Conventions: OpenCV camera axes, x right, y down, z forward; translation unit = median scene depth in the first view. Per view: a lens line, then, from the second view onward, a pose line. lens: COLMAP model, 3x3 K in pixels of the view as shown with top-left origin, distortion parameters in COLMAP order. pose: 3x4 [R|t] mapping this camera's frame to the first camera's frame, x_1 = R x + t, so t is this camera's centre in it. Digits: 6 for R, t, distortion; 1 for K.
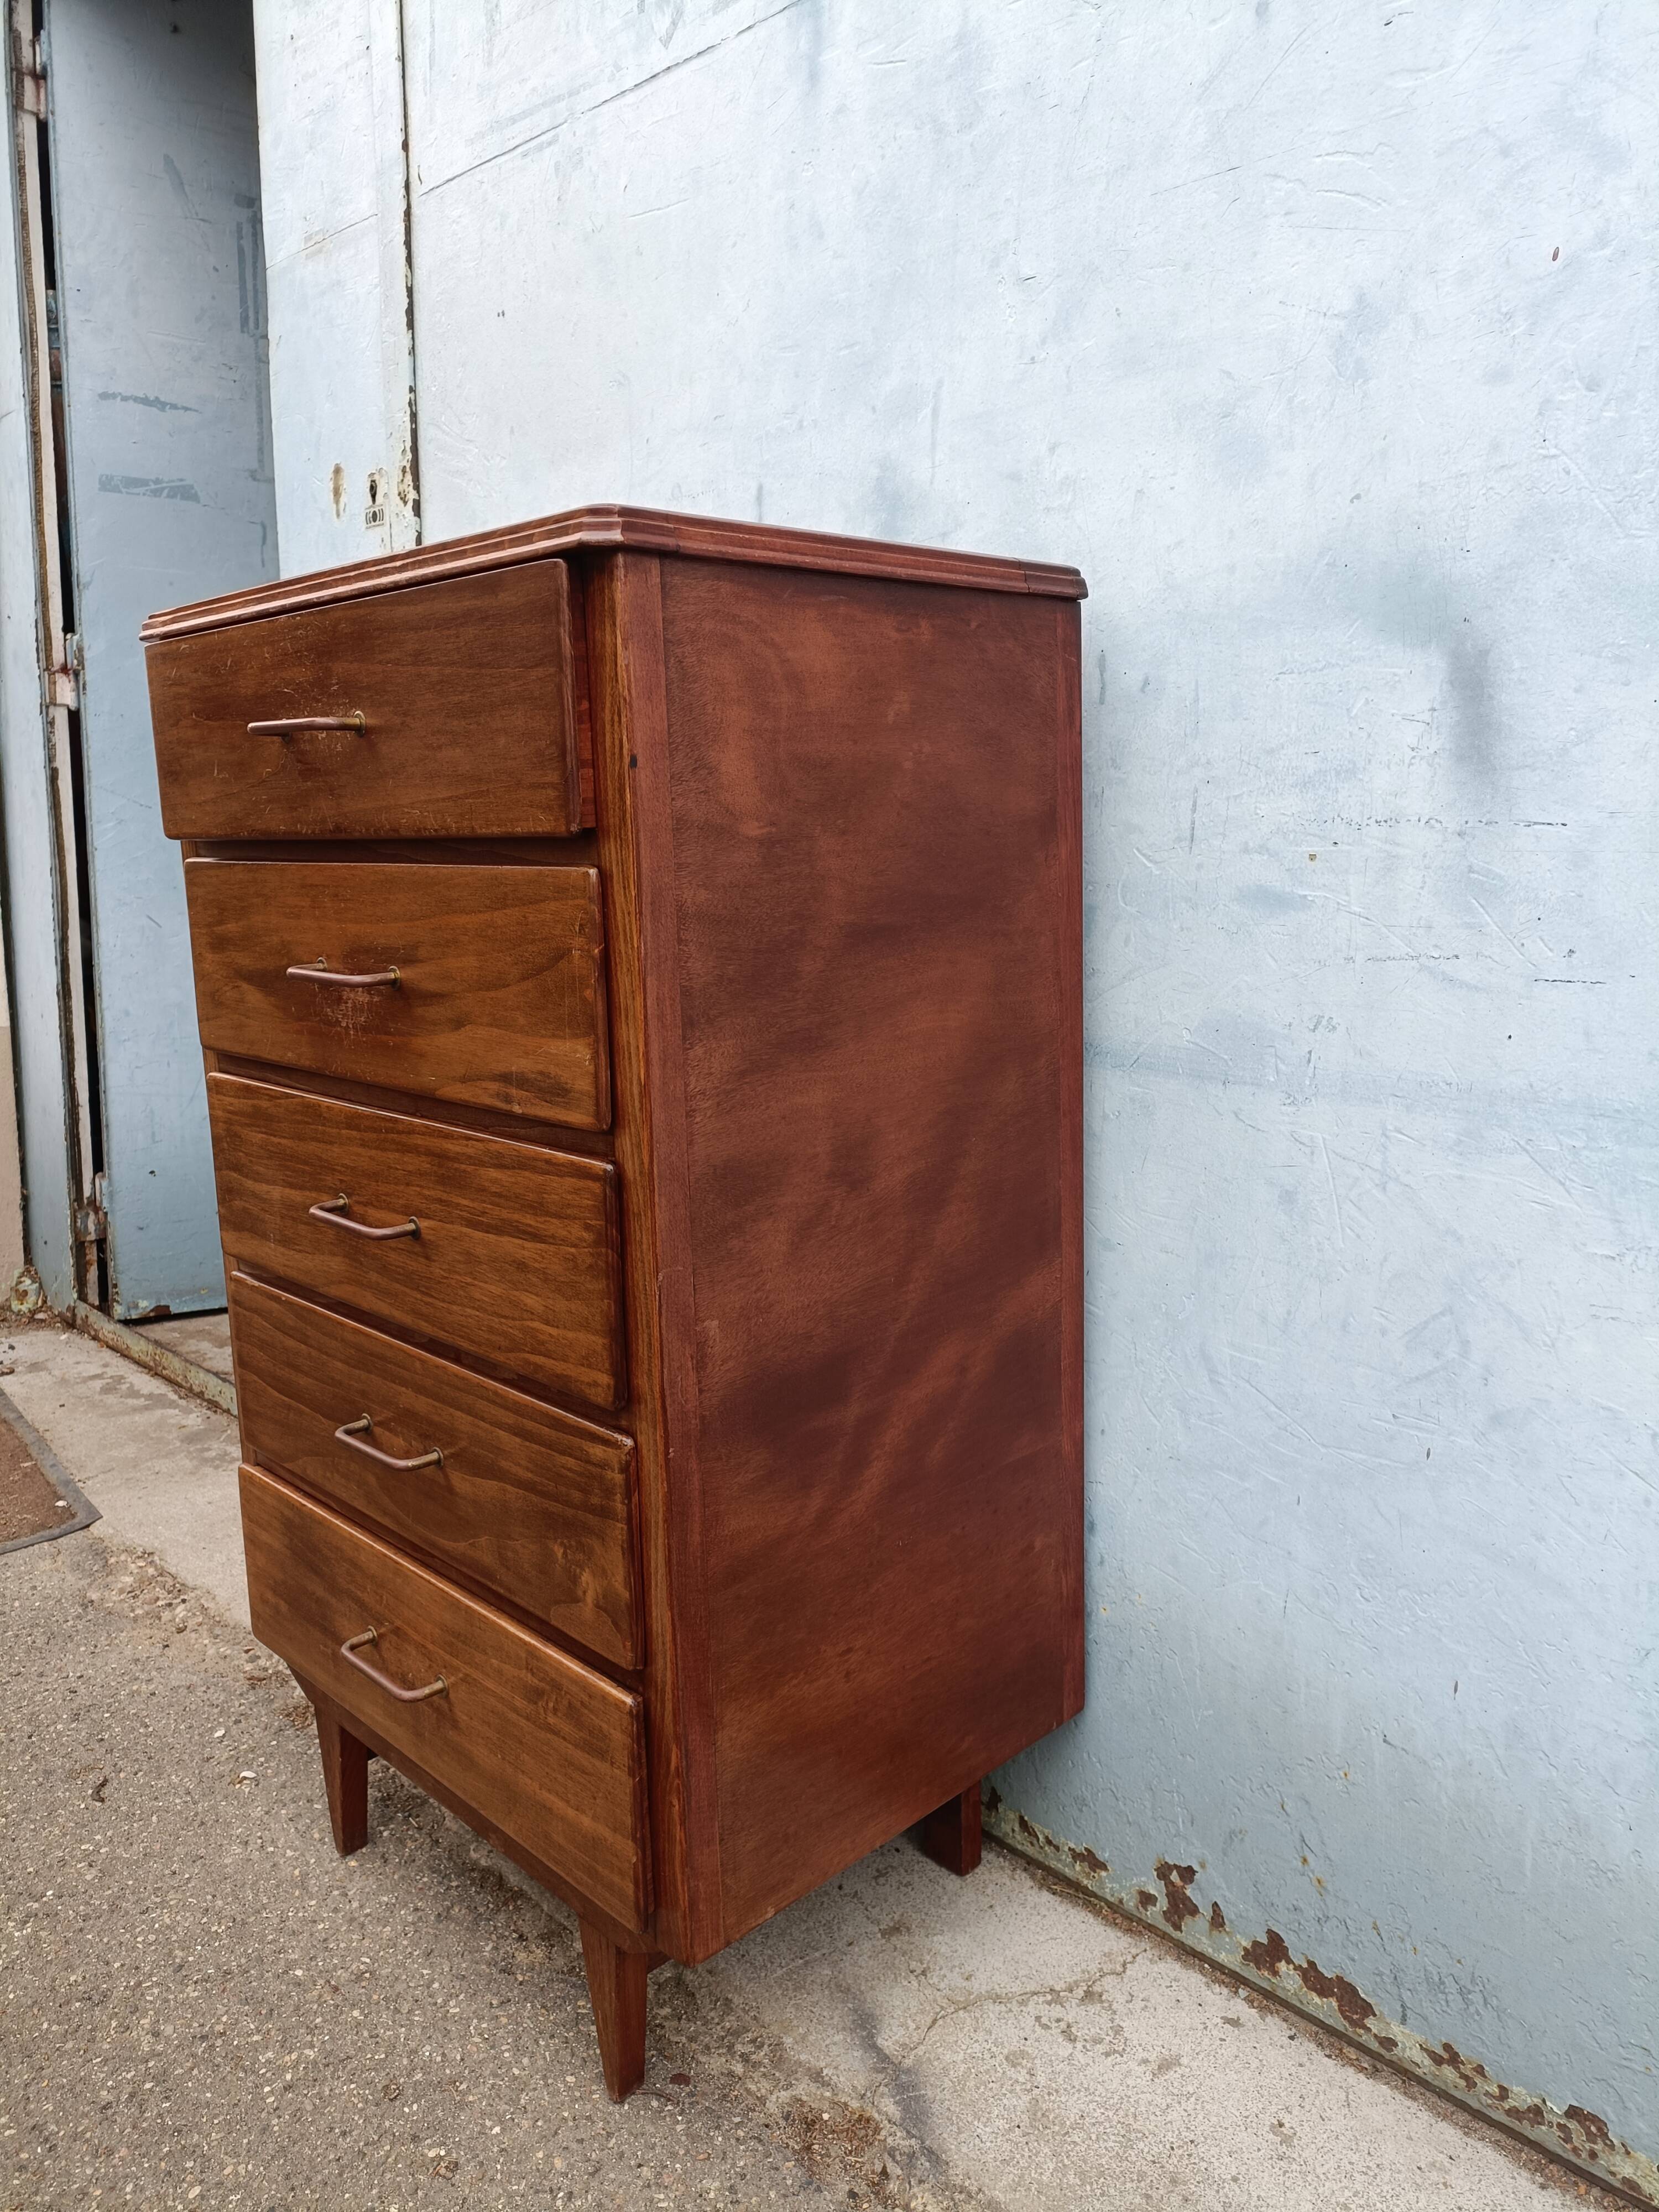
lens RADIAL K [[1609.8, 0, 836.1], [0, 1609.8, 1098.4], [0, 0, 1]] dist [0.084281, -0.097194]
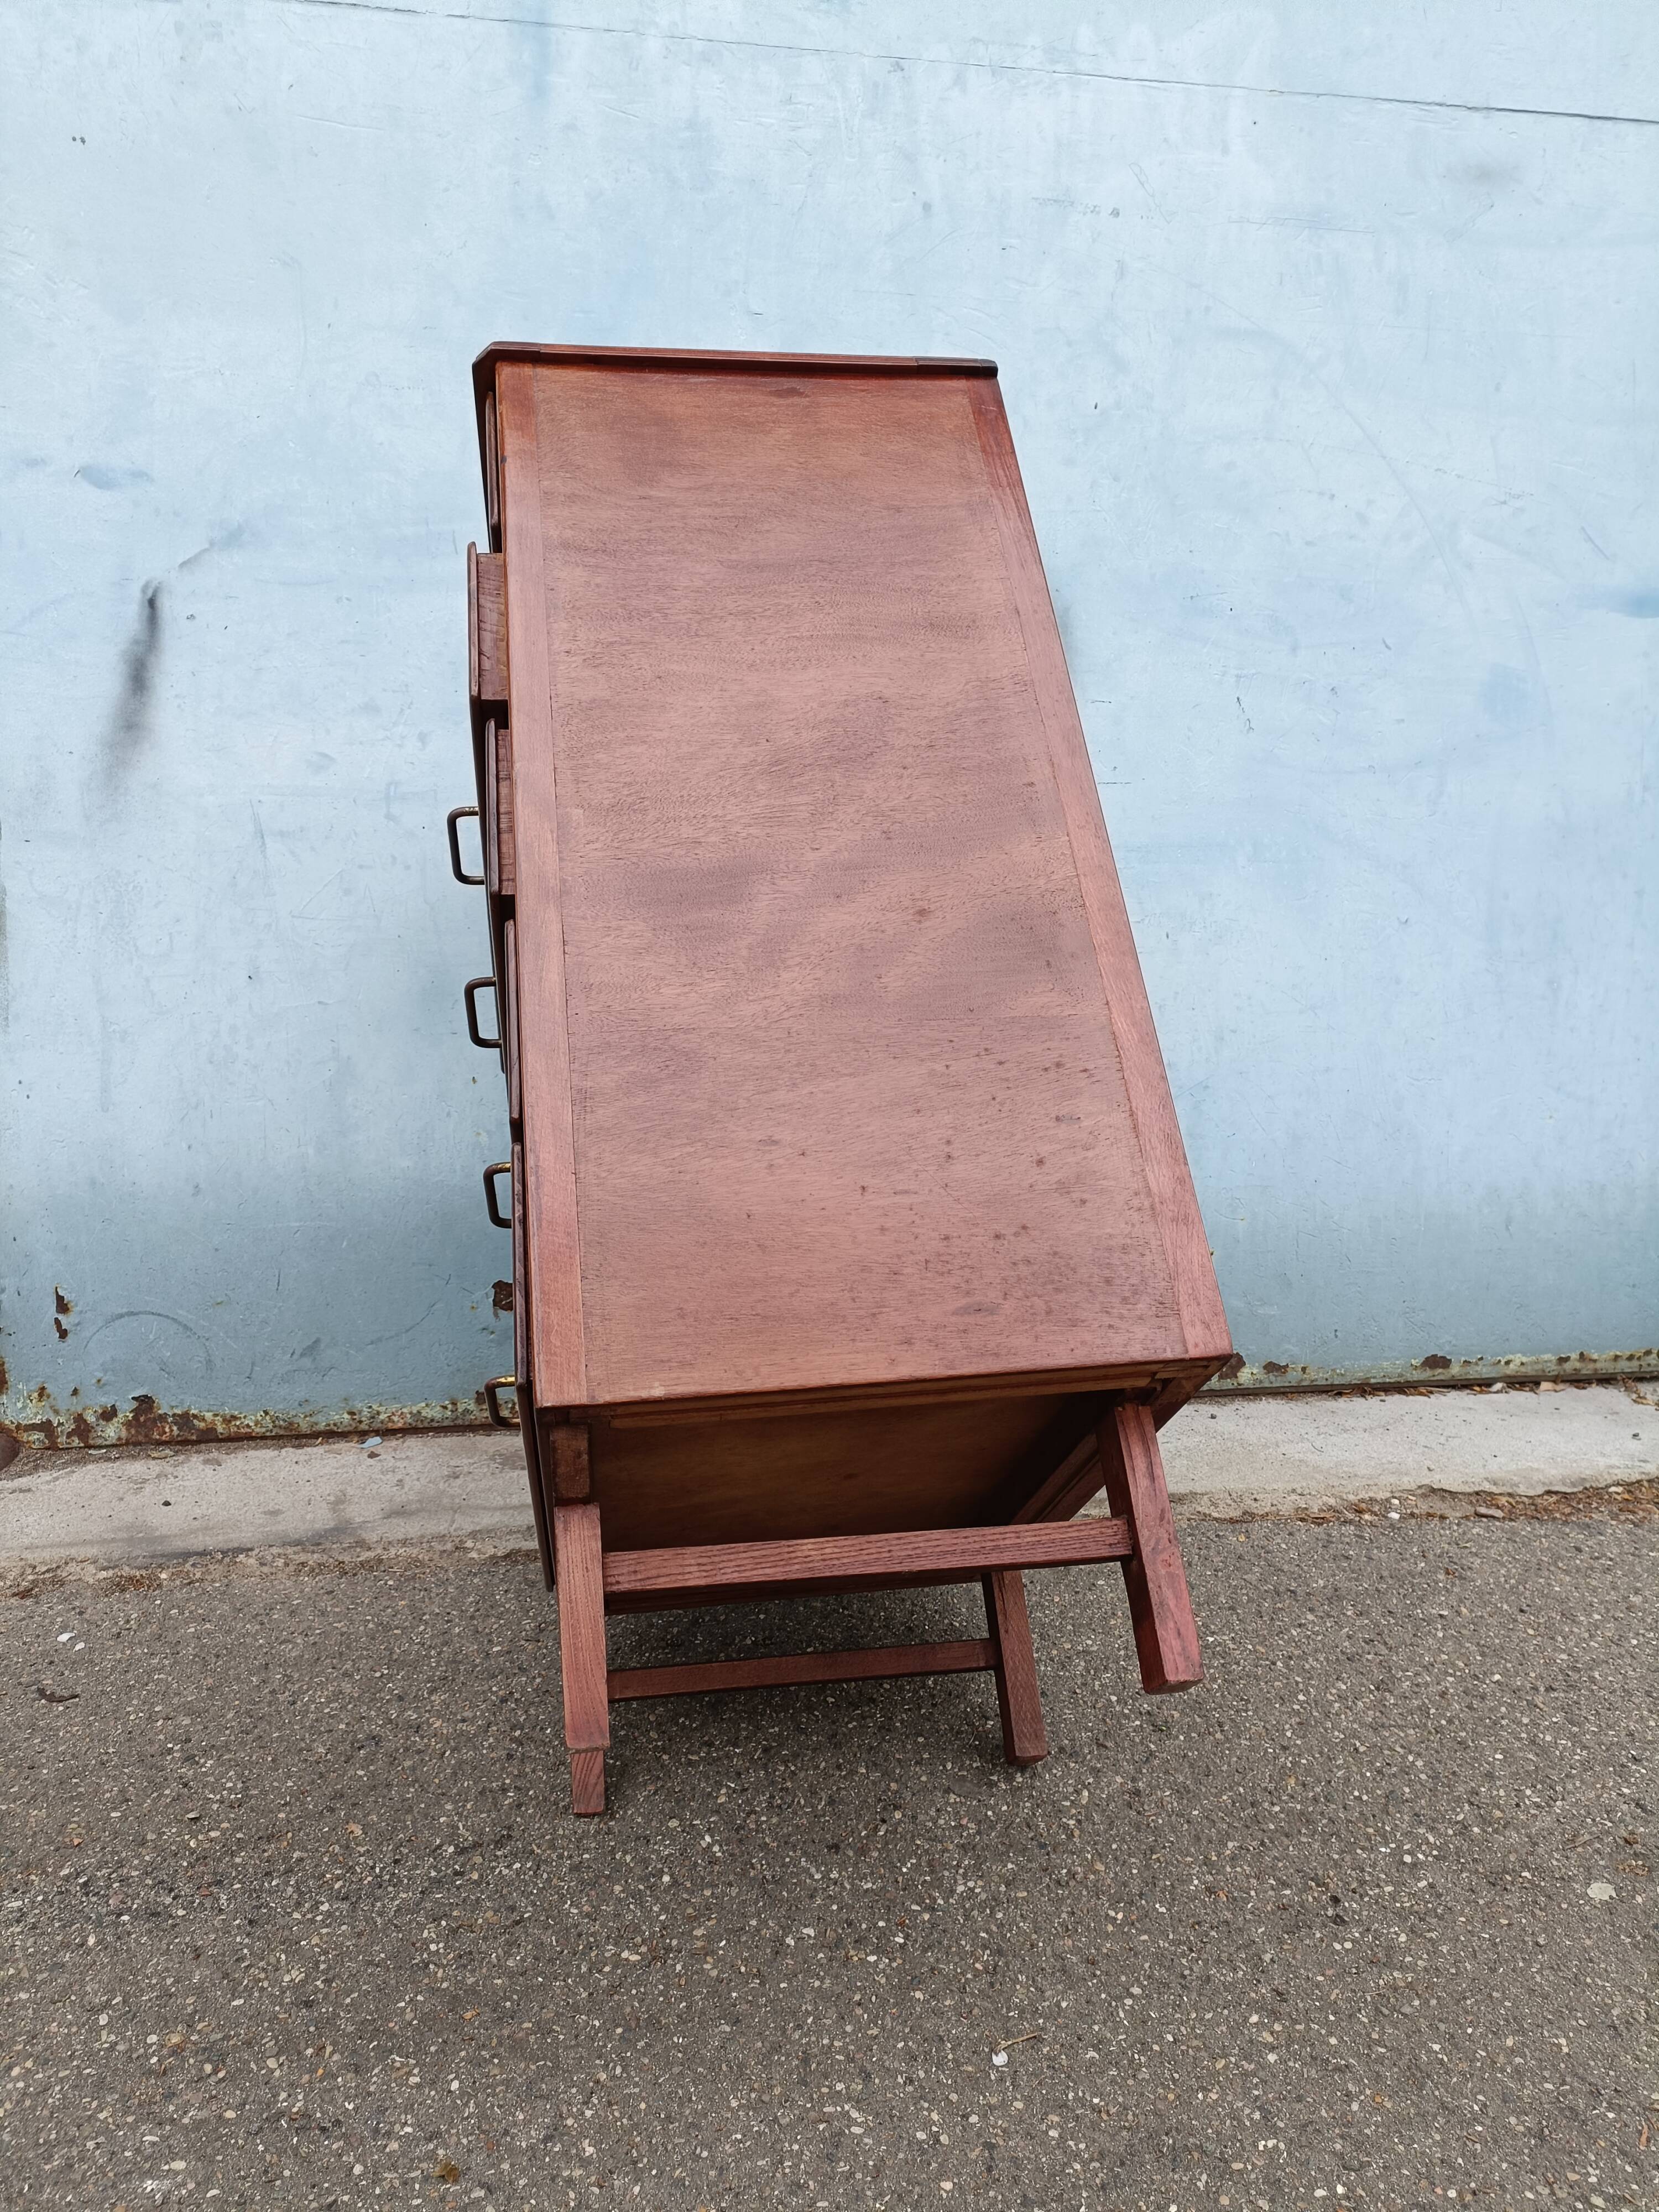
lens RADIAL K [[1609.8, 0, 836.1], [0, 1609.8, 1098.4], [0, 0, 1]] dist [0.084281, -0.097194]
pose [[0.575222, -0.128976, 0.807765, -1.182281], [0.120120, 0.990105, 0.072551, 0.105913], [-0.809130, 0.055296, 0.585023, 0.127015]]
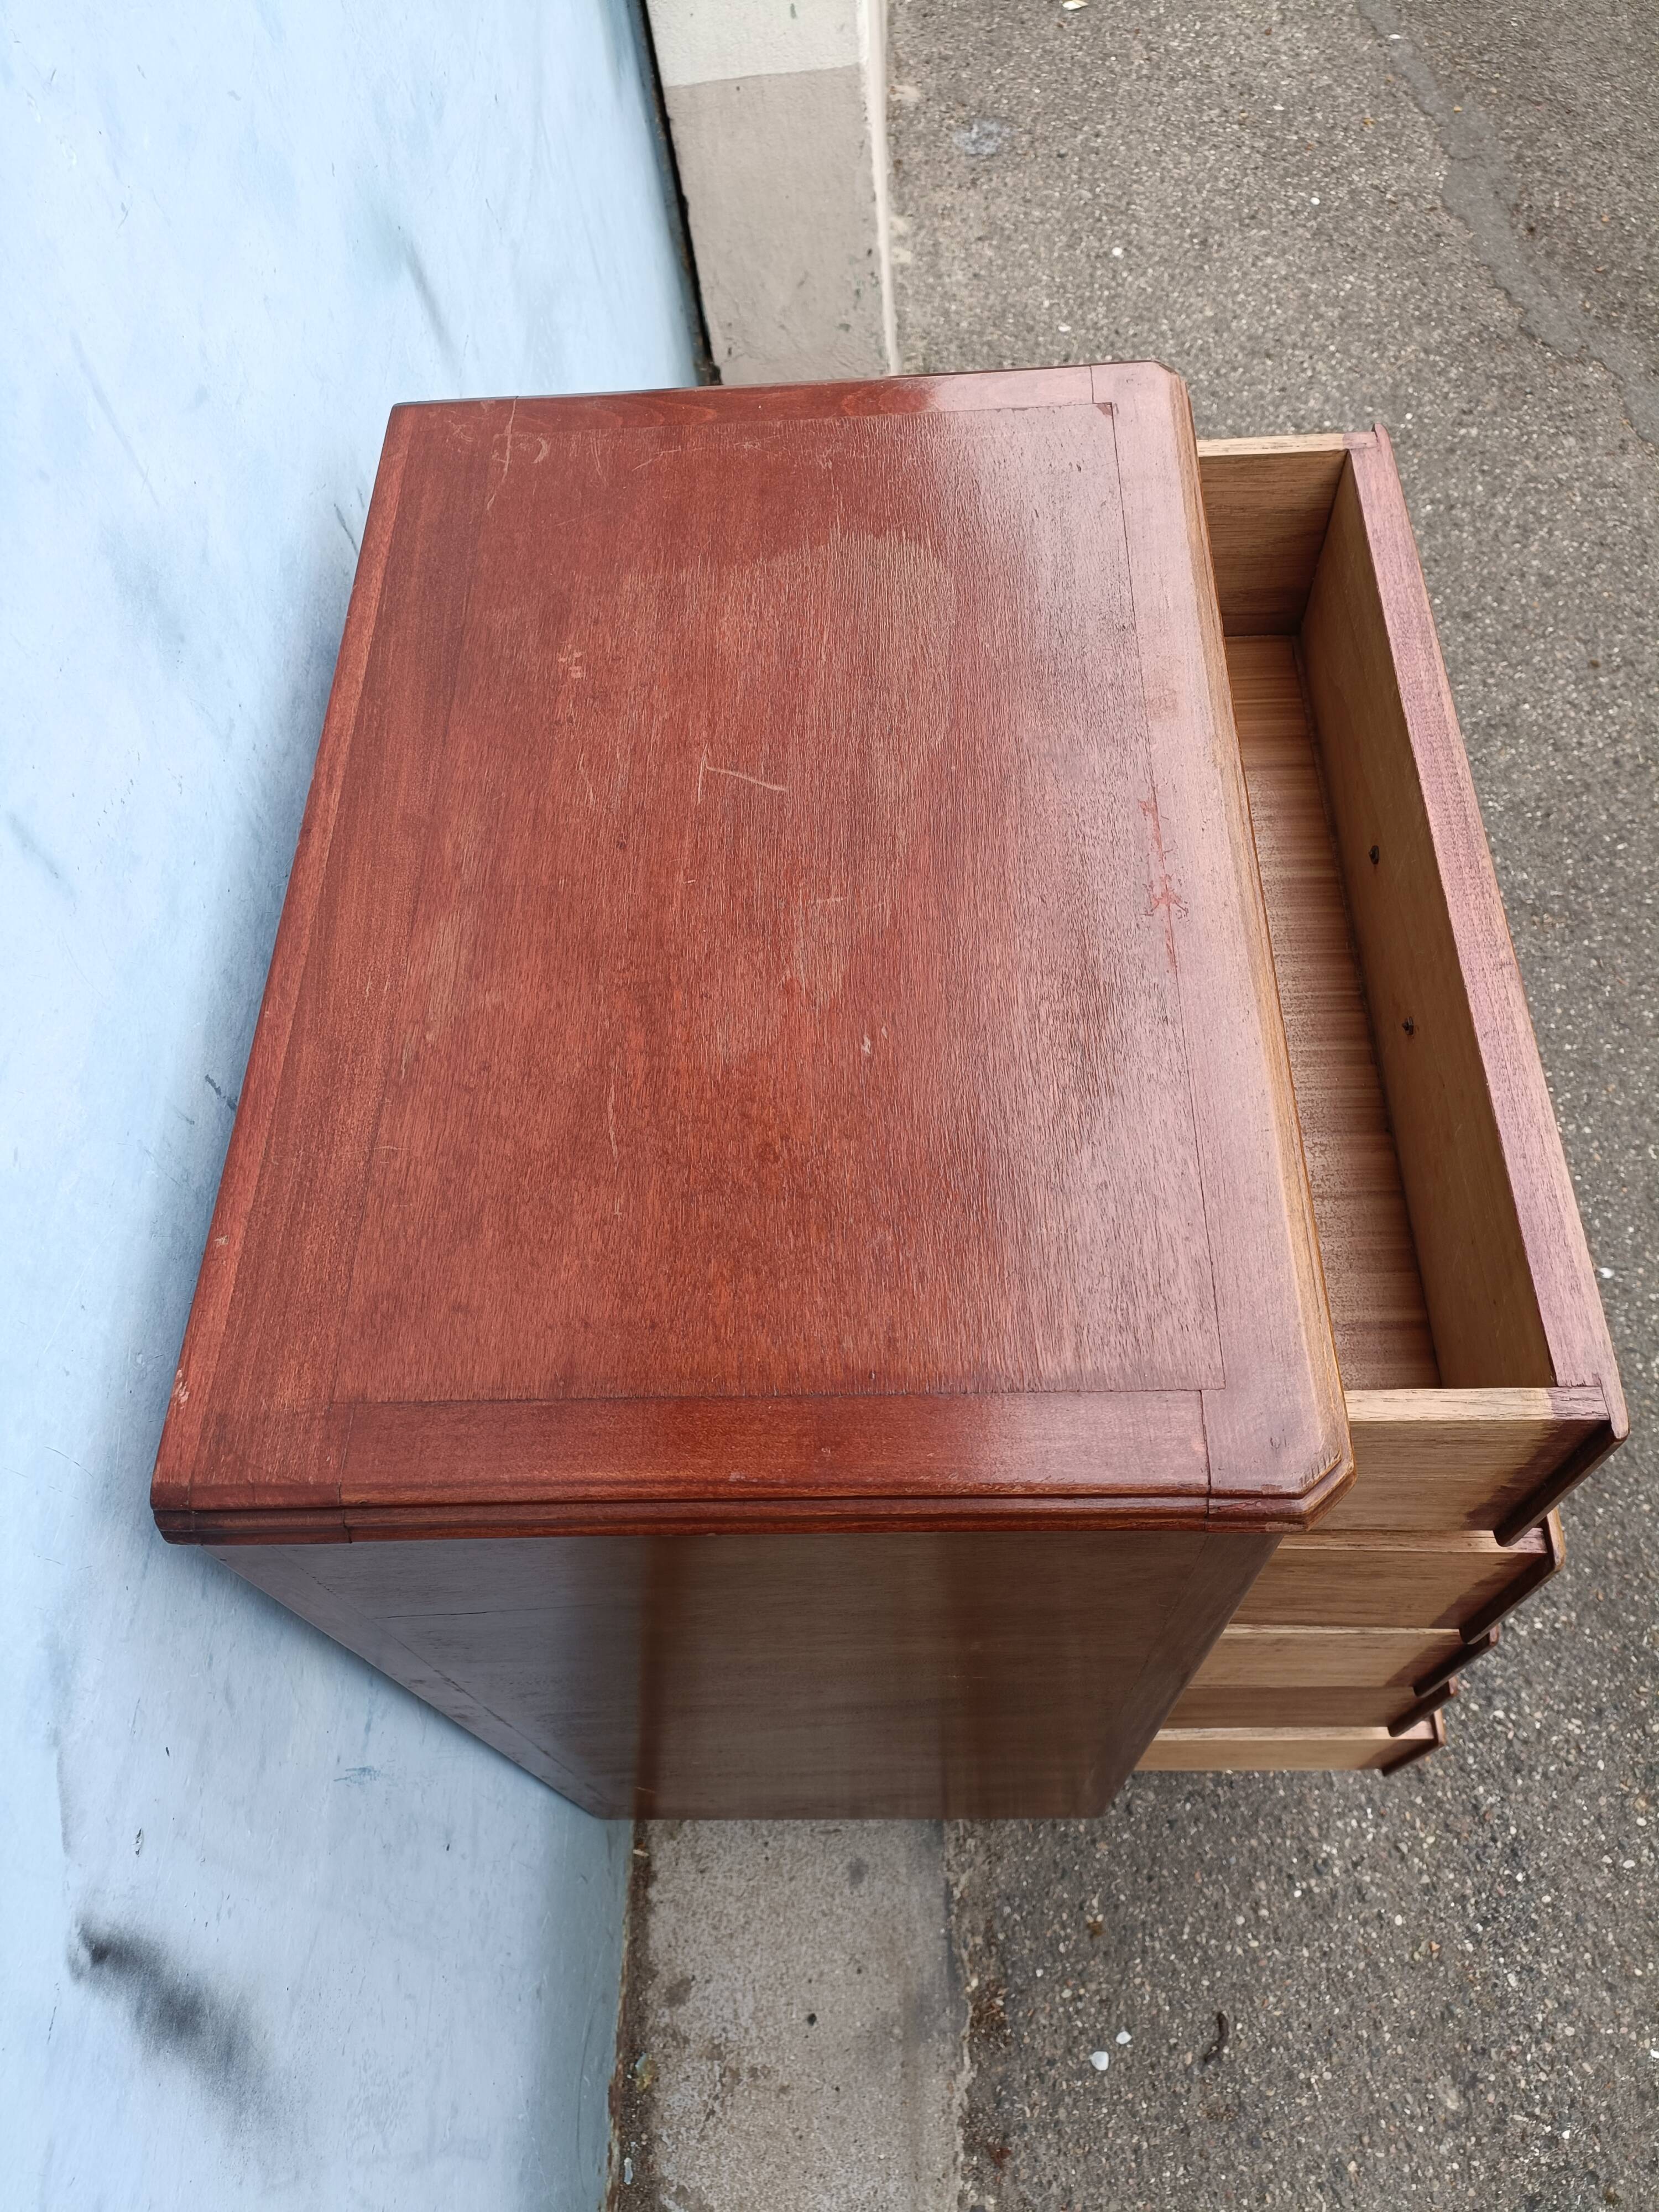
lens RADIAL K [[1637.5, 0, 837.4], [0, 1637.5, 1102.2], [0, 0, 1]] dist [0.014399, -0.002064]
pose [[-0.709869, -0.569865, 0.413932, -0.505093], [0.203351, 0.396846, 0.895076, -0.841389], [-0.674340, 0.719561, -0.165826, 1.219330]]
